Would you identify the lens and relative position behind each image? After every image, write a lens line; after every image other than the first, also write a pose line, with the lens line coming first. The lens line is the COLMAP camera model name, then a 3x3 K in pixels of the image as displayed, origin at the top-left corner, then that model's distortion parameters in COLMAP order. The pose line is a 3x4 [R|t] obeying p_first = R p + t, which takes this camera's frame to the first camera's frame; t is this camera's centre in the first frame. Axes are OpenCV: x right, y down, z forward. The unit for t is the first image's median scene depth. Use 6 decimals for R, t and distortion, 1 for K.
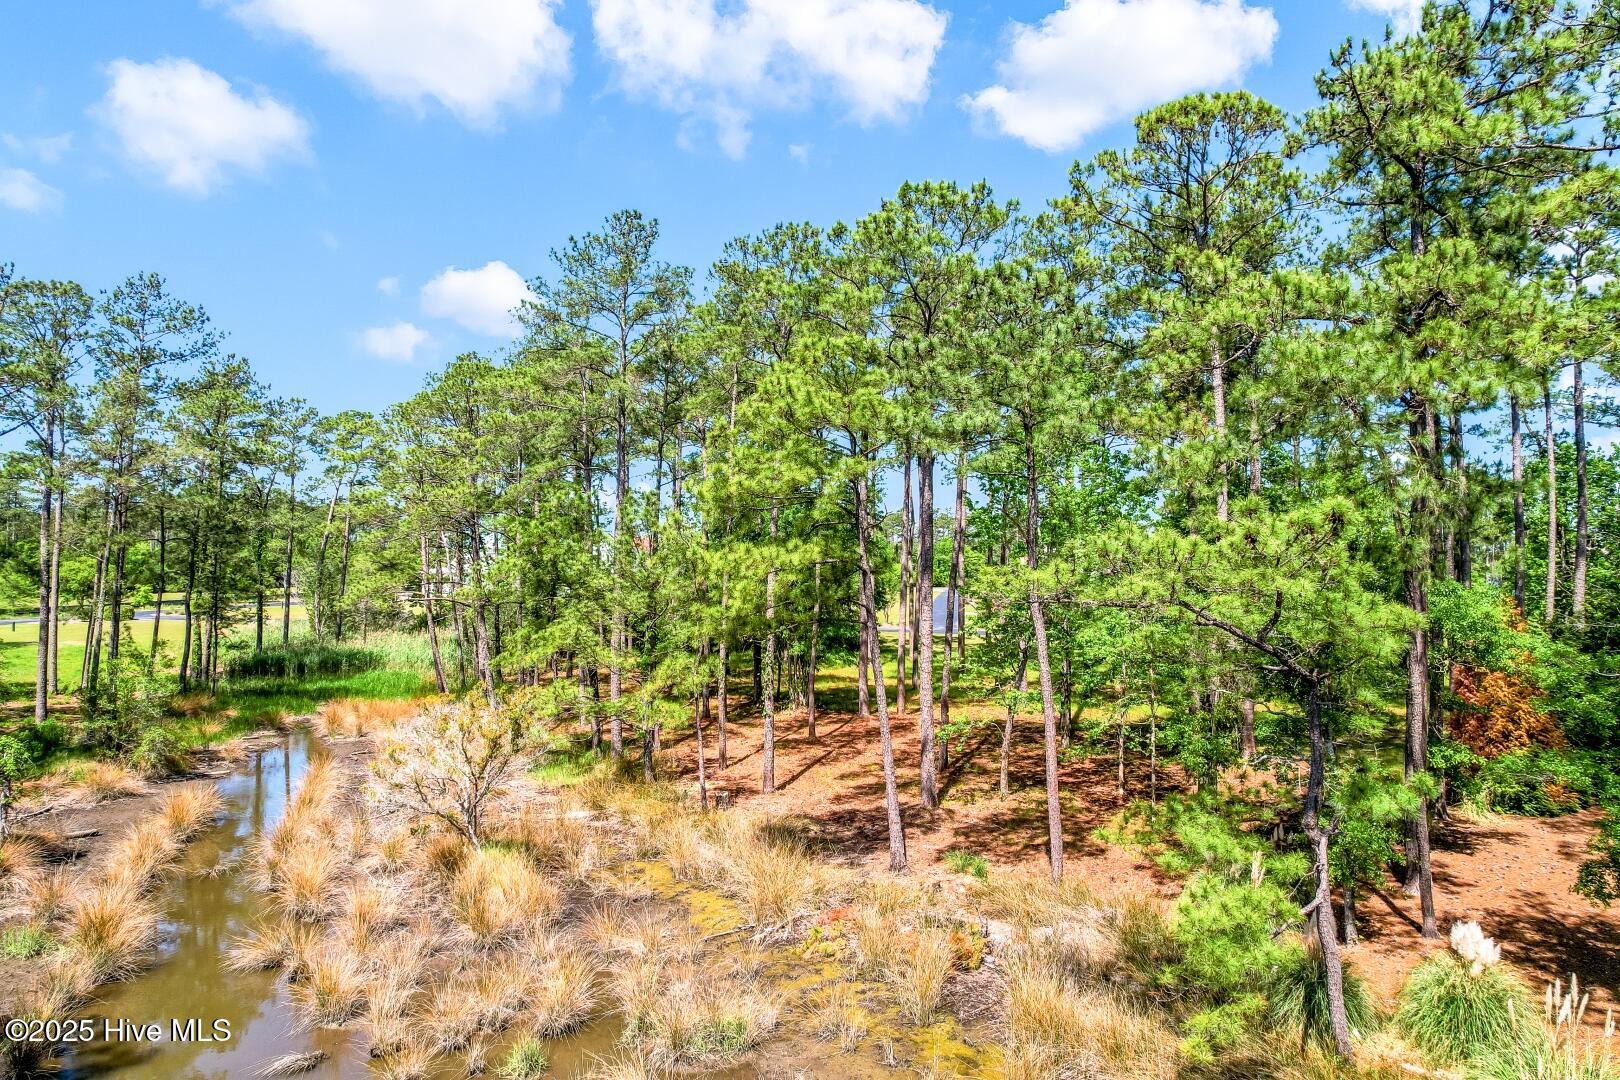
lens RADIAL K [[1042.2, 0, 816.1], [0, 1042.2, 537.4], [0, 0, 1]] dist [-0.052176, 0.044190]
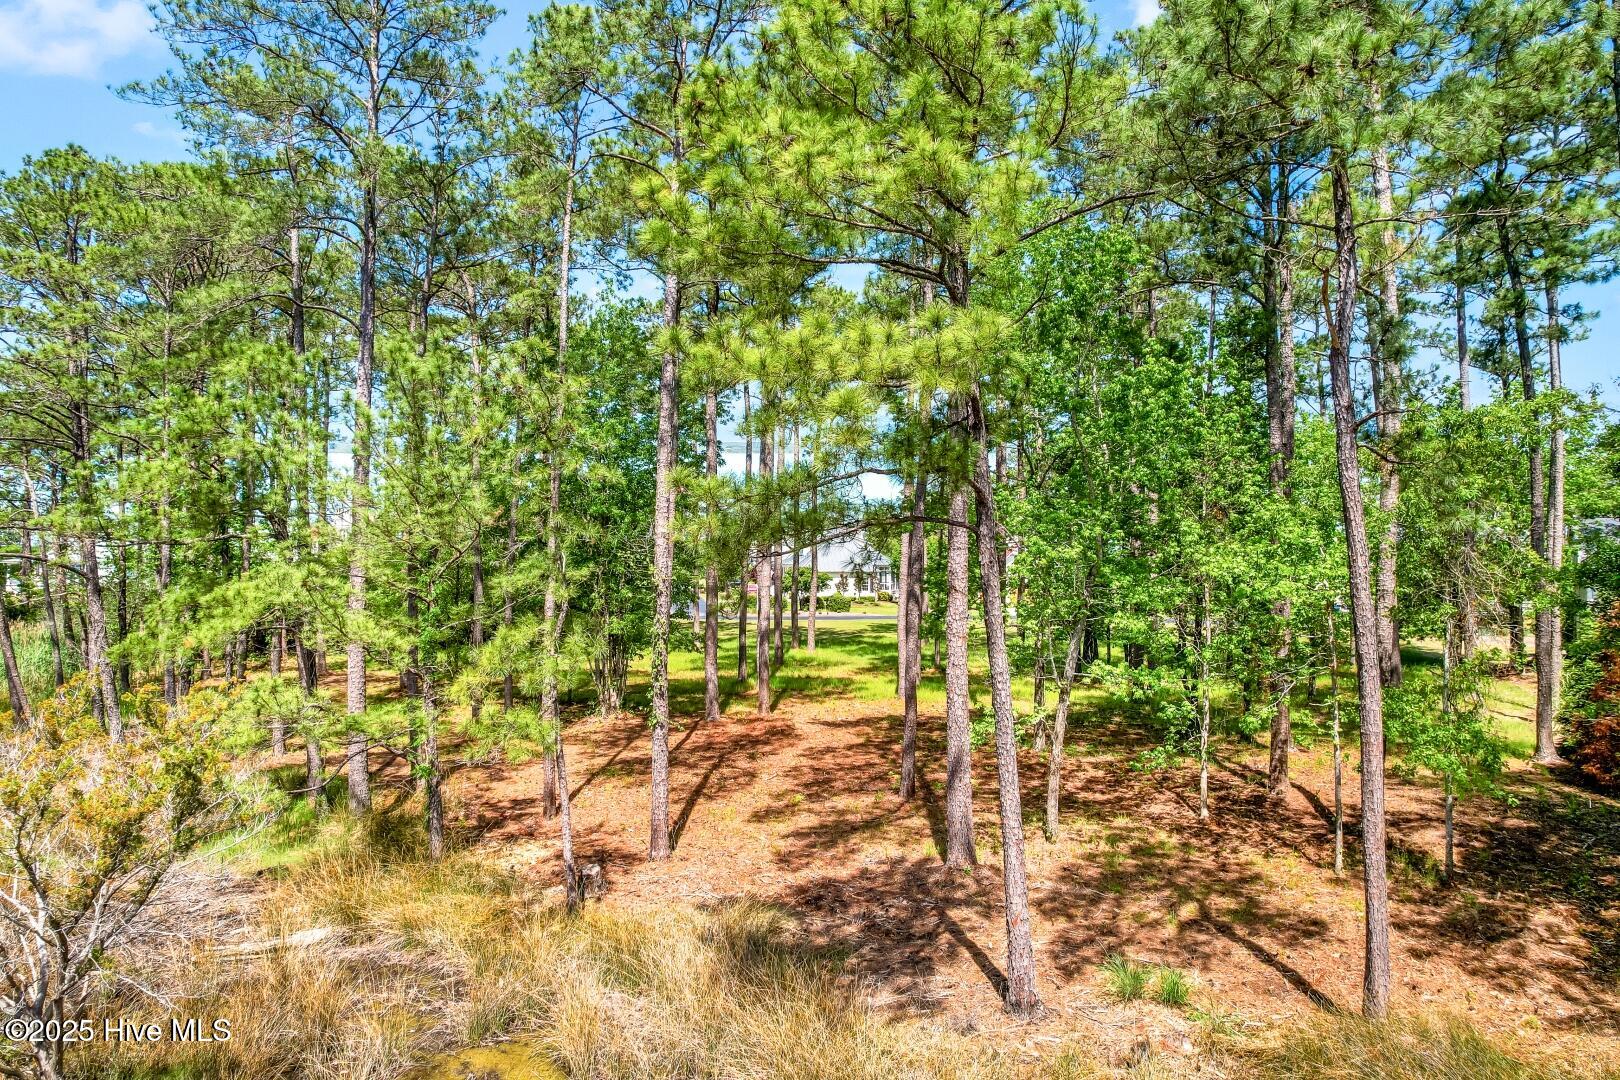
lens RADIAL K [[1045.9, 0, 820.0], [0, 1045.9, 544.9], [0, 0, 1]] dist [-0.048450, 0.017676]
pose [[0.955143, -0.001242, 0.296142, -0.138421], [-0.000799, 0.999977, 0.006771, 0.070588], [-0.296144, -0.006704, 0.955120, 0.441066]]
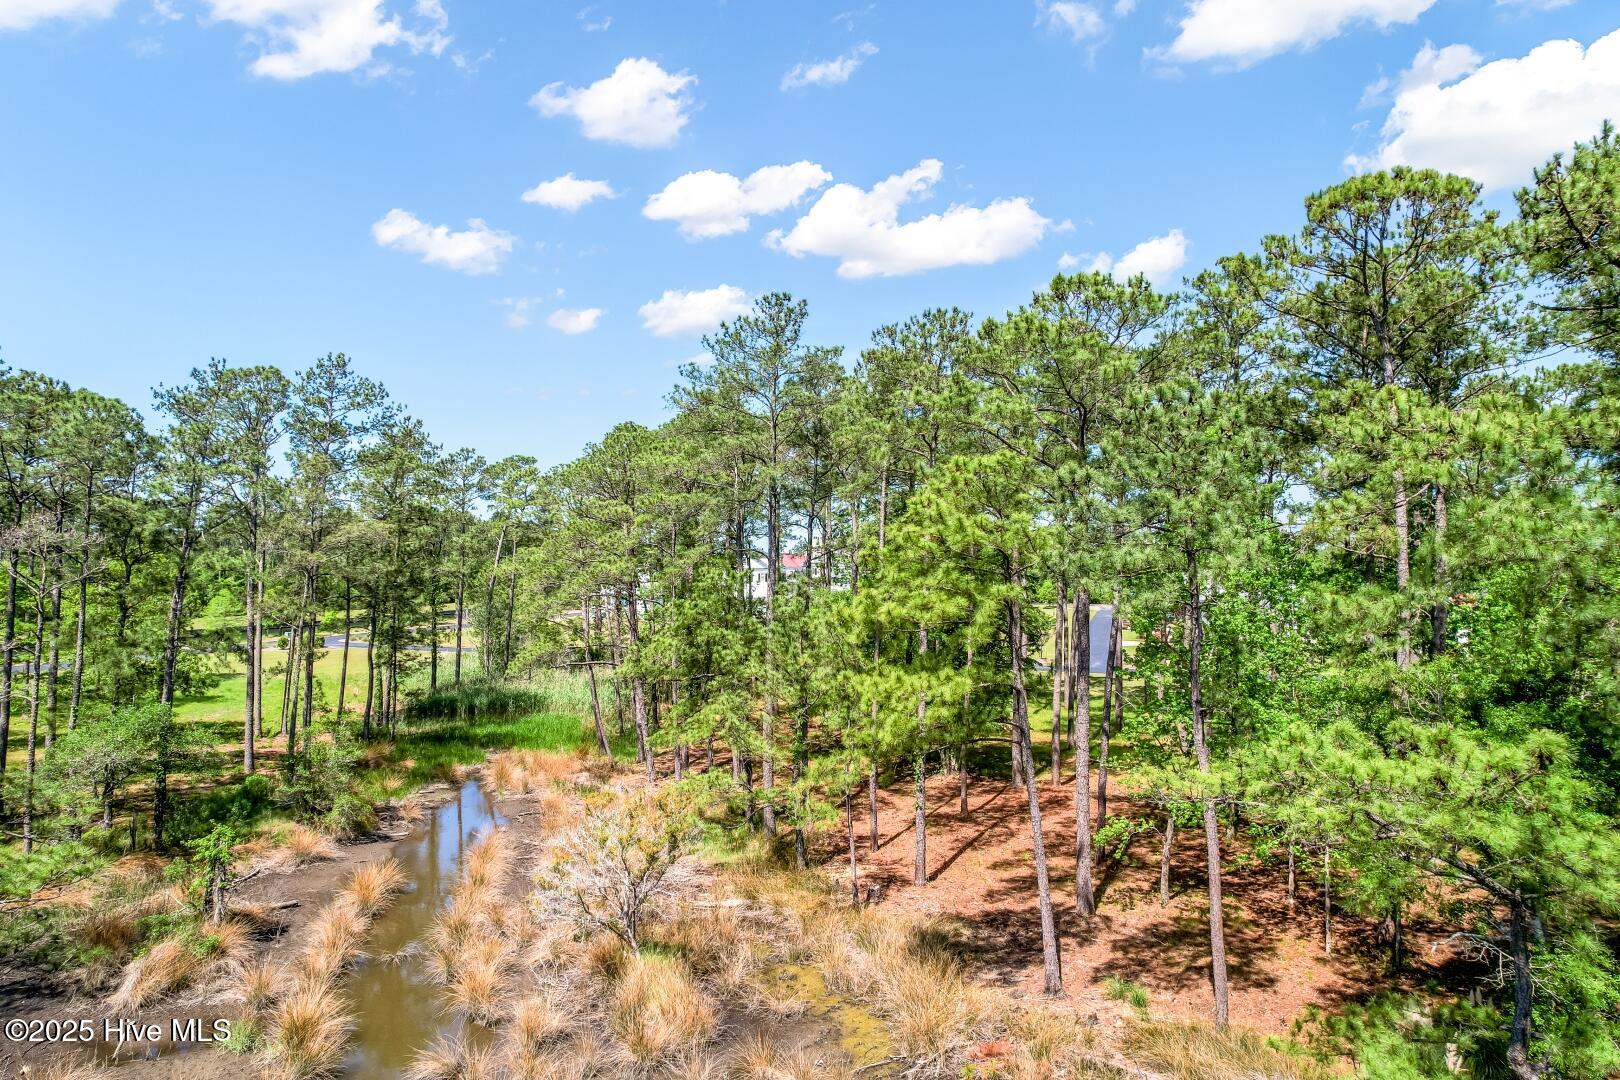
lens RADIAL K [[1045.9, 0, 816.9], [0, 1045.9, 542.7], [0, 0, 1]] dist [-0.048450, 0.017676]
pose [[0.989930, -0.004390, -0.141487, -0.001166], [0.004386, 0.999990, -0.000340, -0.084845], [0.141488, -0.000284, 0.989940, 0.002100]]
